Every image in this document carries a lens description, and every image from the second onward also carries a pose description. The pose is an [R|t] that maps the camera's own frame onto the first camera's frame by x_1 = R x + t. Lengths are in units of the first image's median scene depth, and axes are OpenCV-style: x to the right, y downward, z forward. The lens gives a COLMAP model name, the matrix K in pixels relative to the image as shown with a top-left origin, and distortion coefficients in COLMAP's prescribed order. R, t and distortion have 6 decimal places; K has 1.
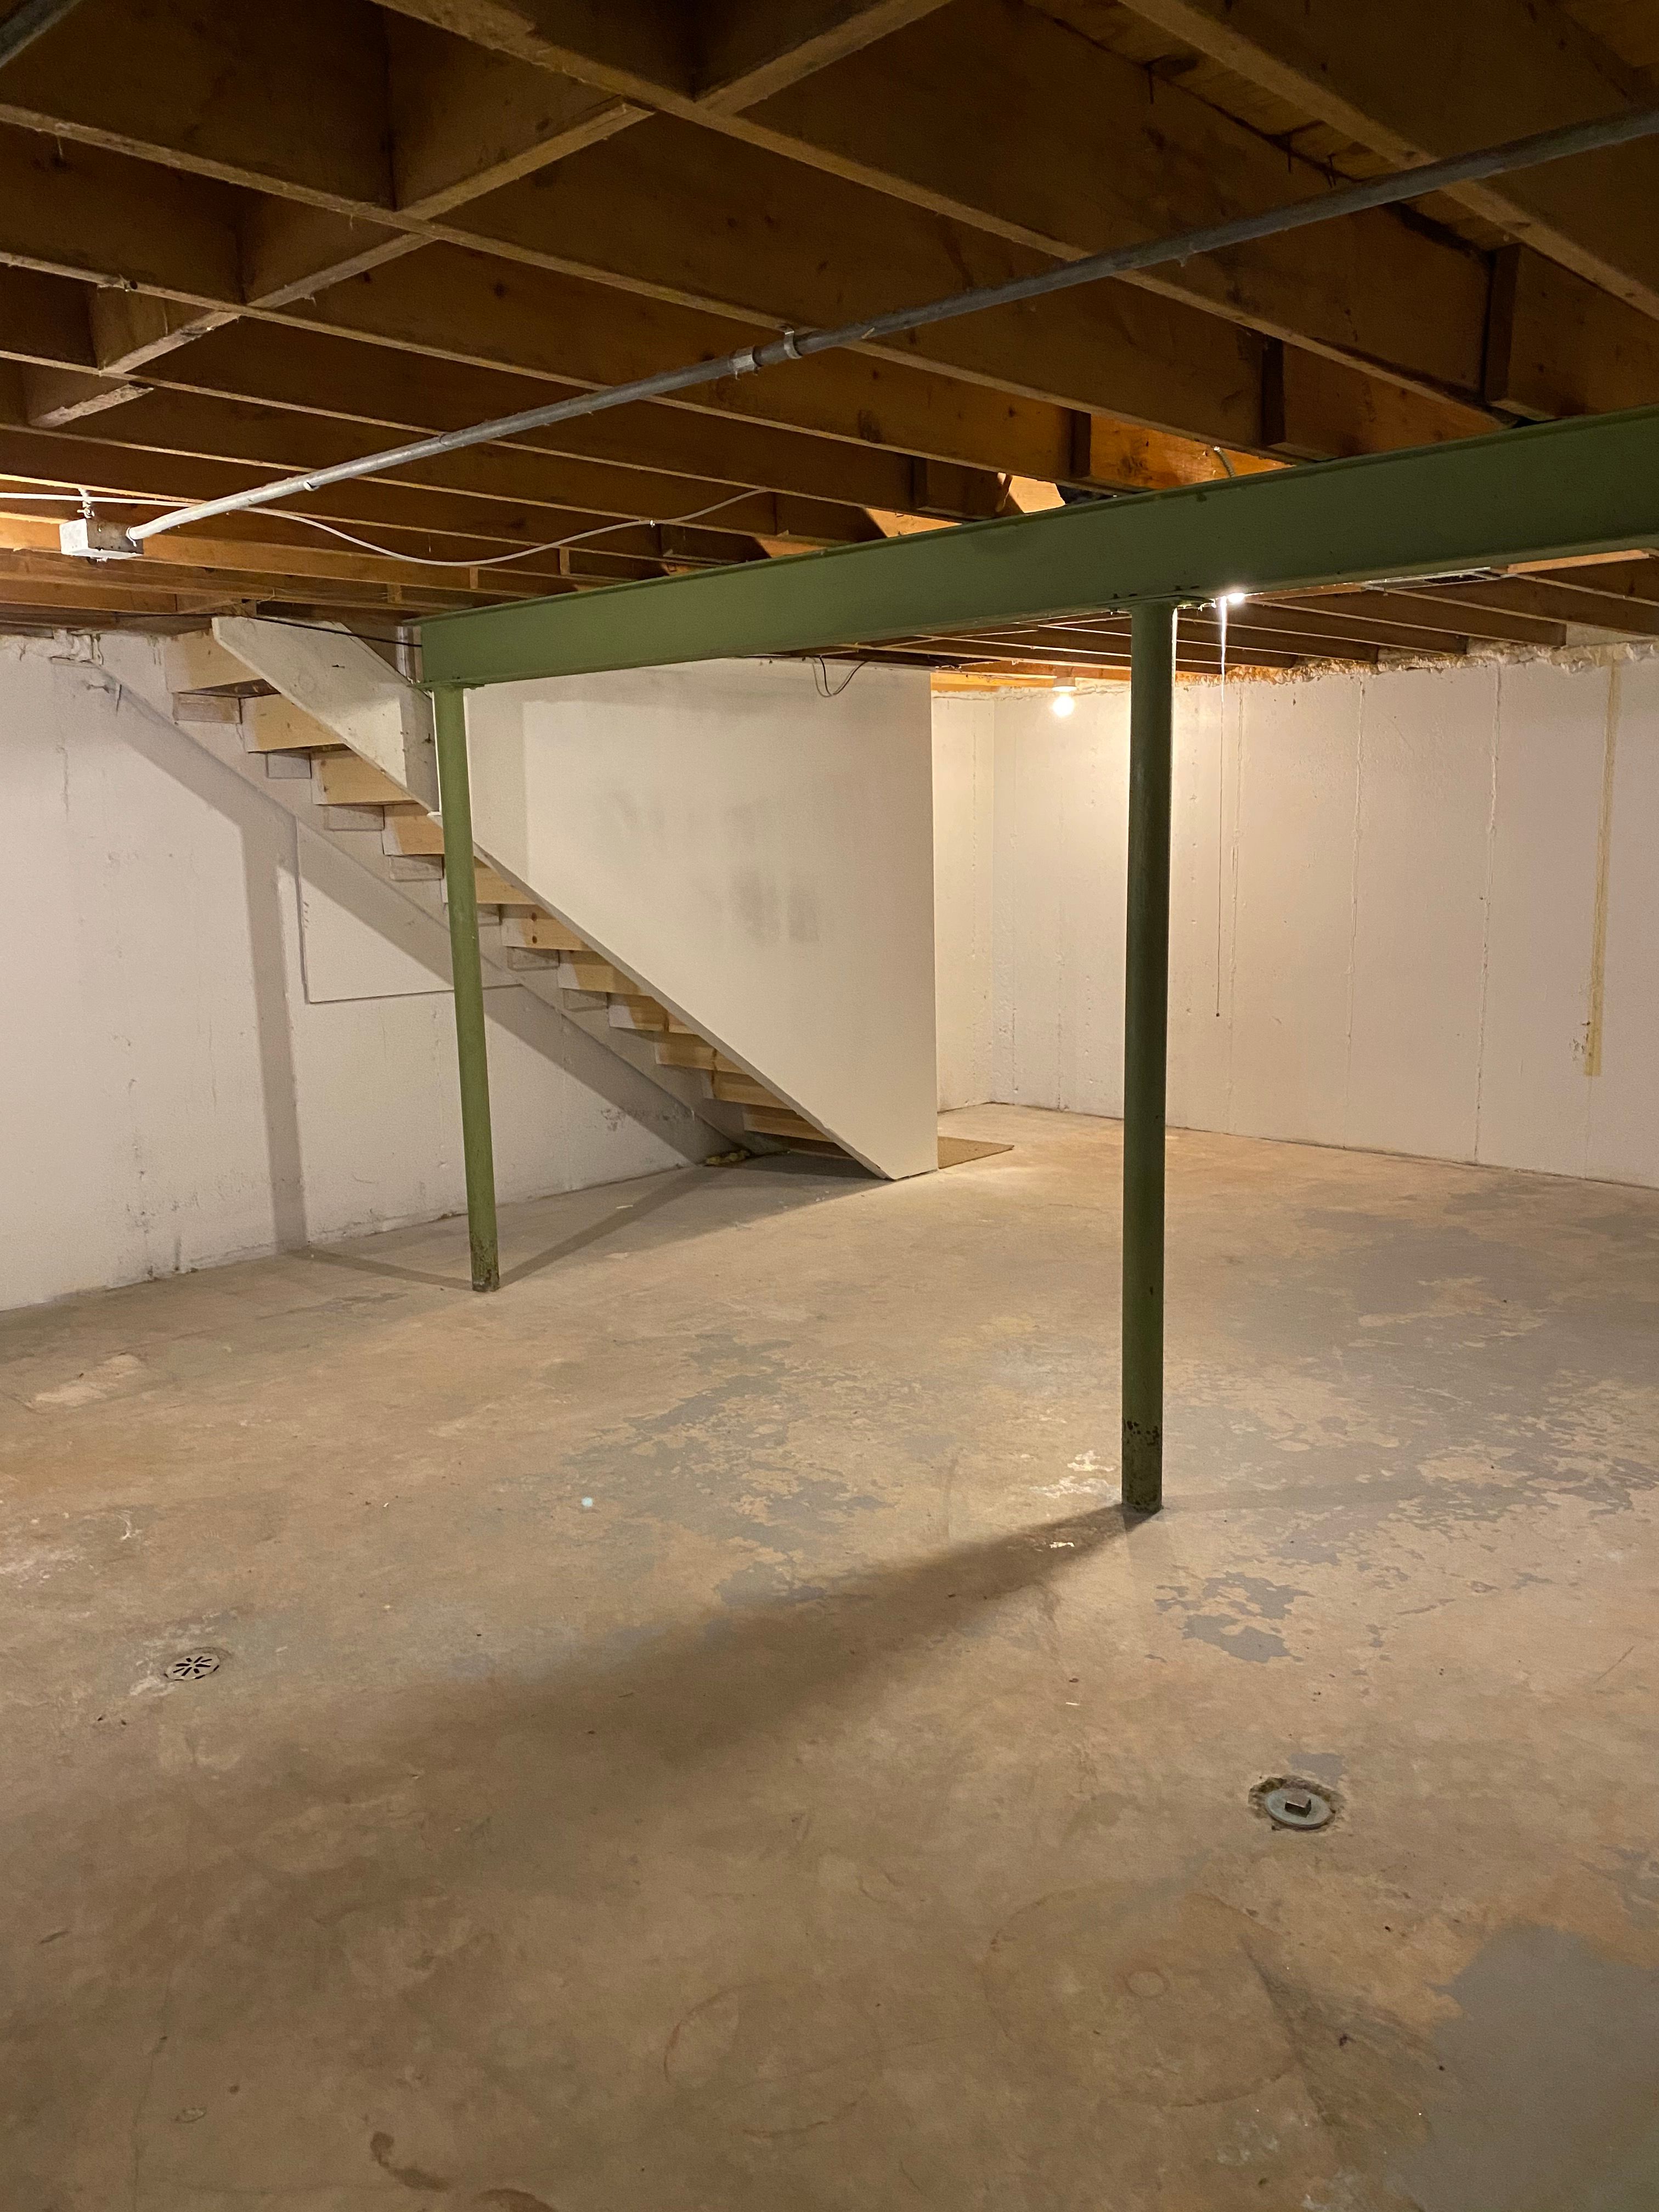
lens RADIAL K [[1696.4, 0, 829.5], [0, 1696.4, 1106.0], [0, 0, 1]] dist [0.063941, -0.095721]
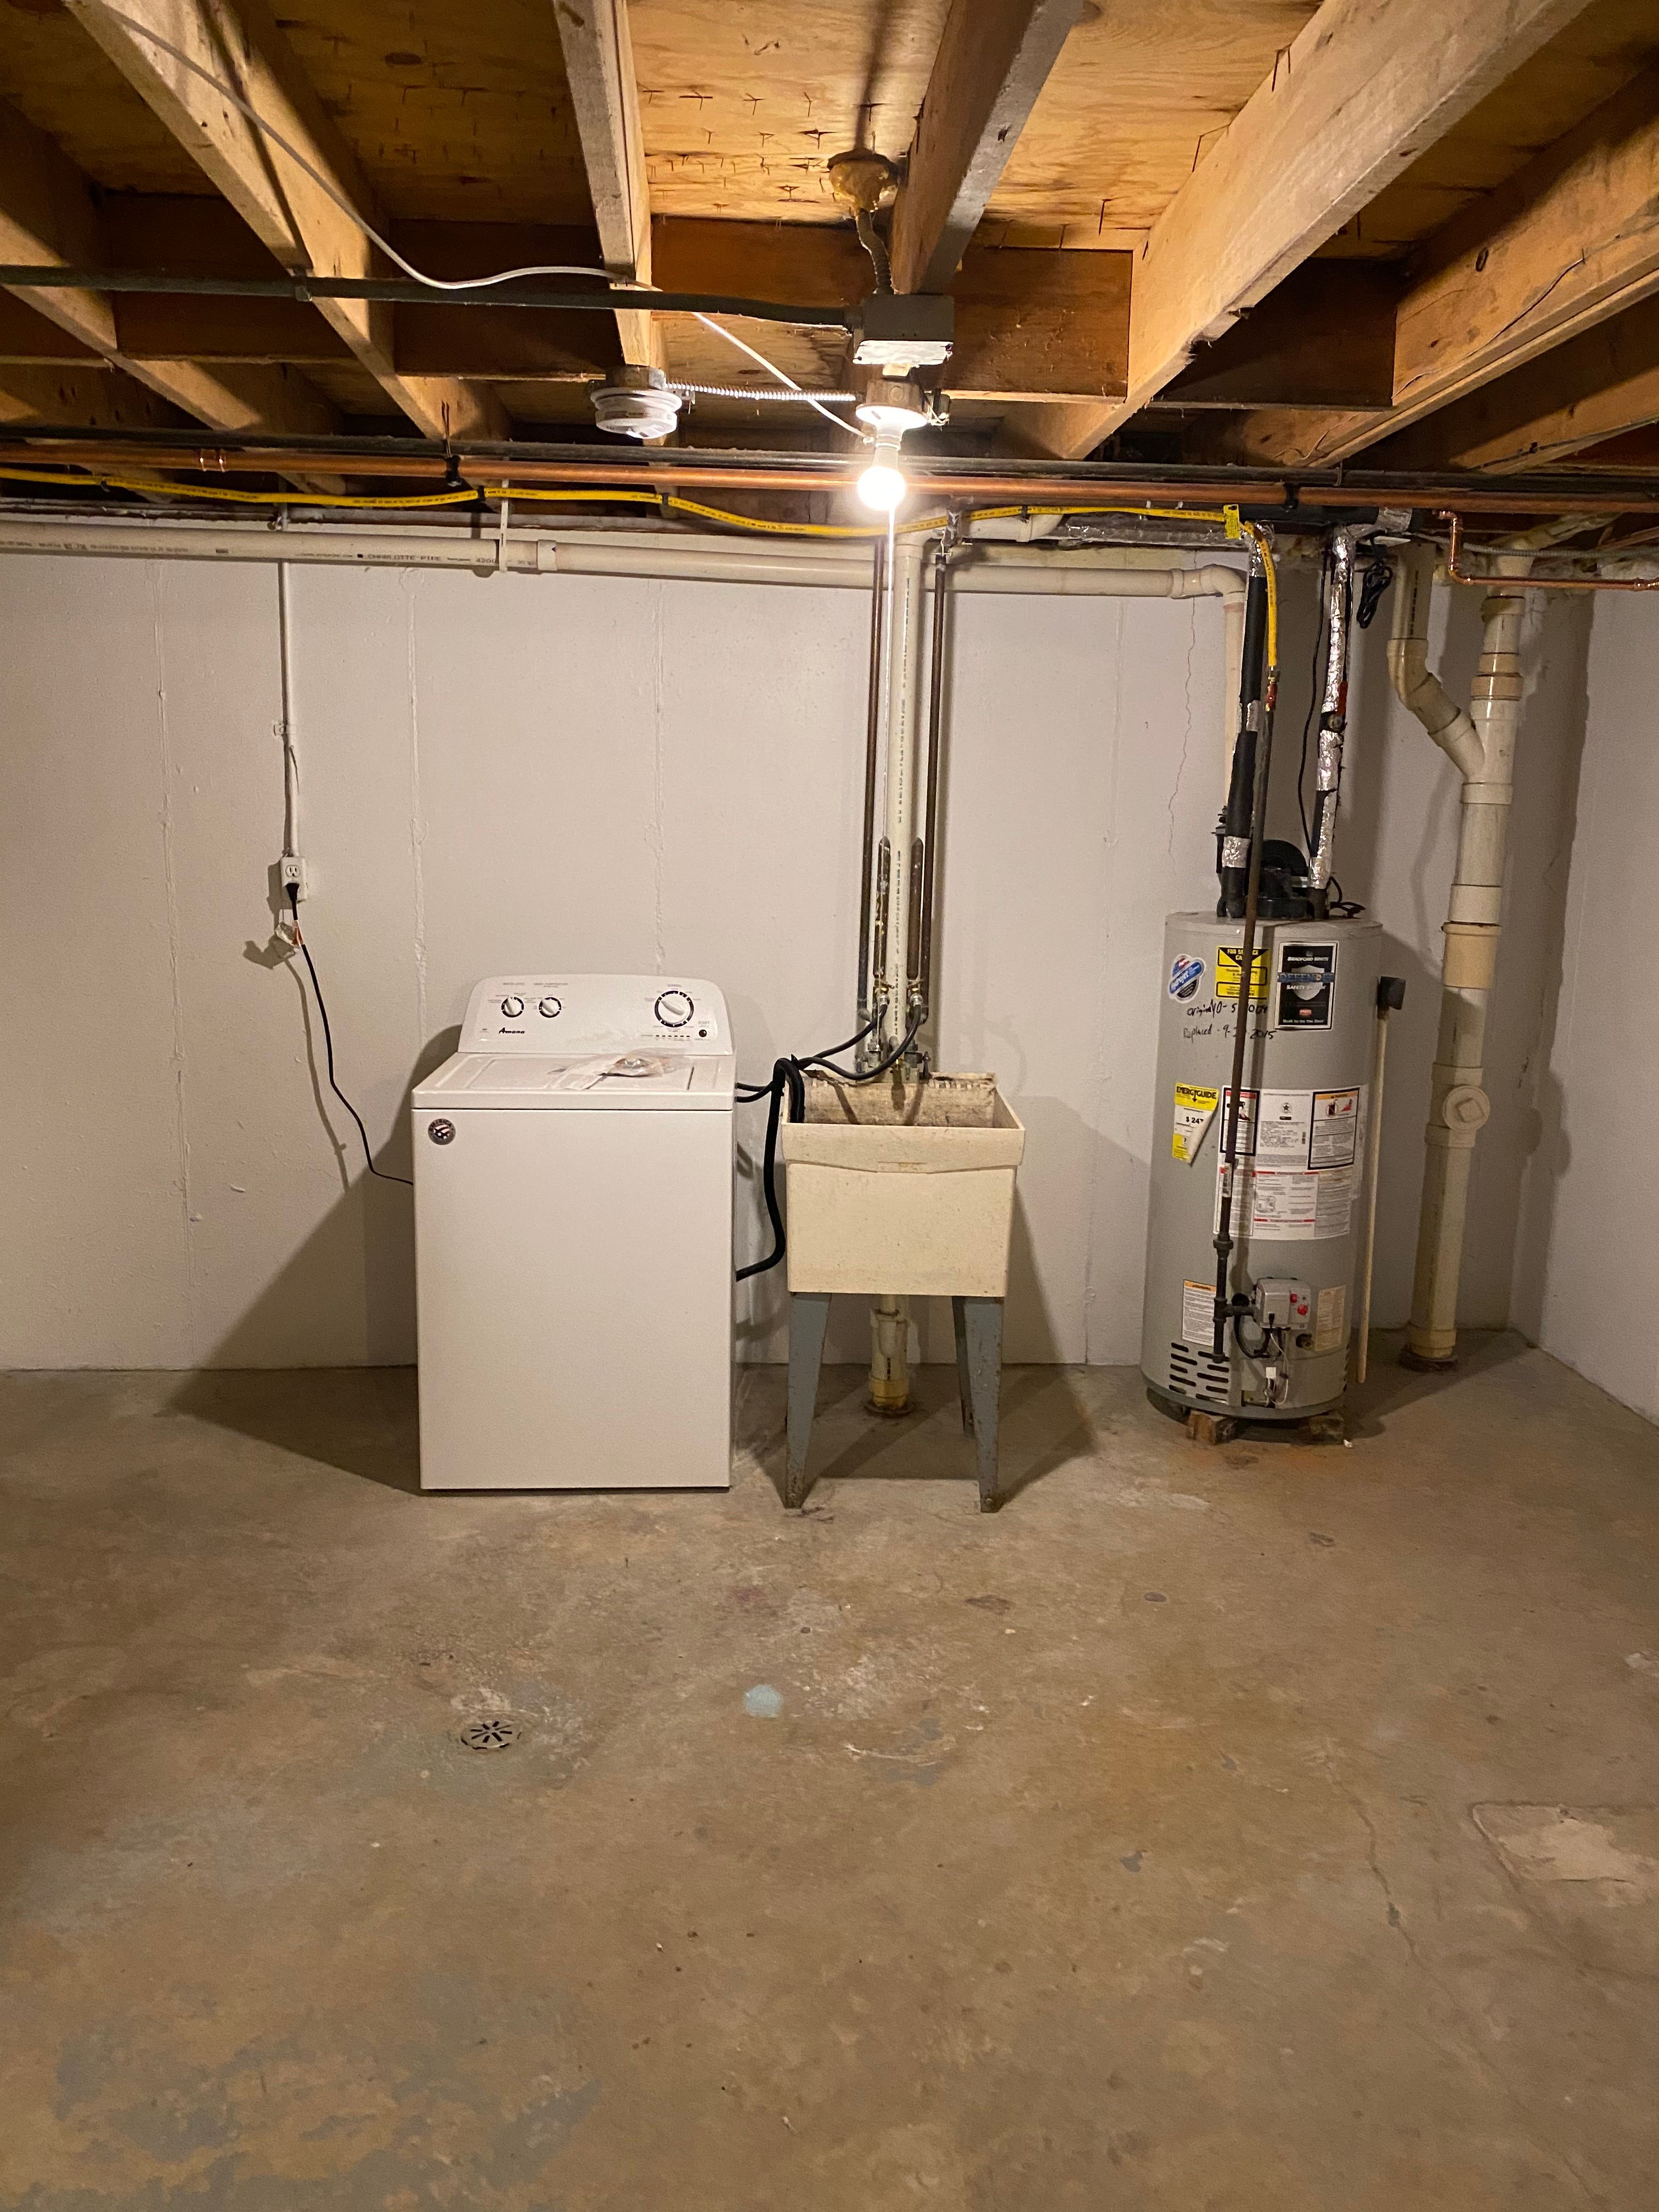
lens RADIAL K [[1696.4, 0, 829.5], [0, 1696.4, 1106.0], [0, 0, 1]] dist [0.063941, -0.095721]
pose [[-0.683175, 0.134502, -0.717761, 0.087944], [-0.126968, 0.946043, 0.298131, -0.243871], [0.719132, 0.294809, -0.629236, 1.503006]]
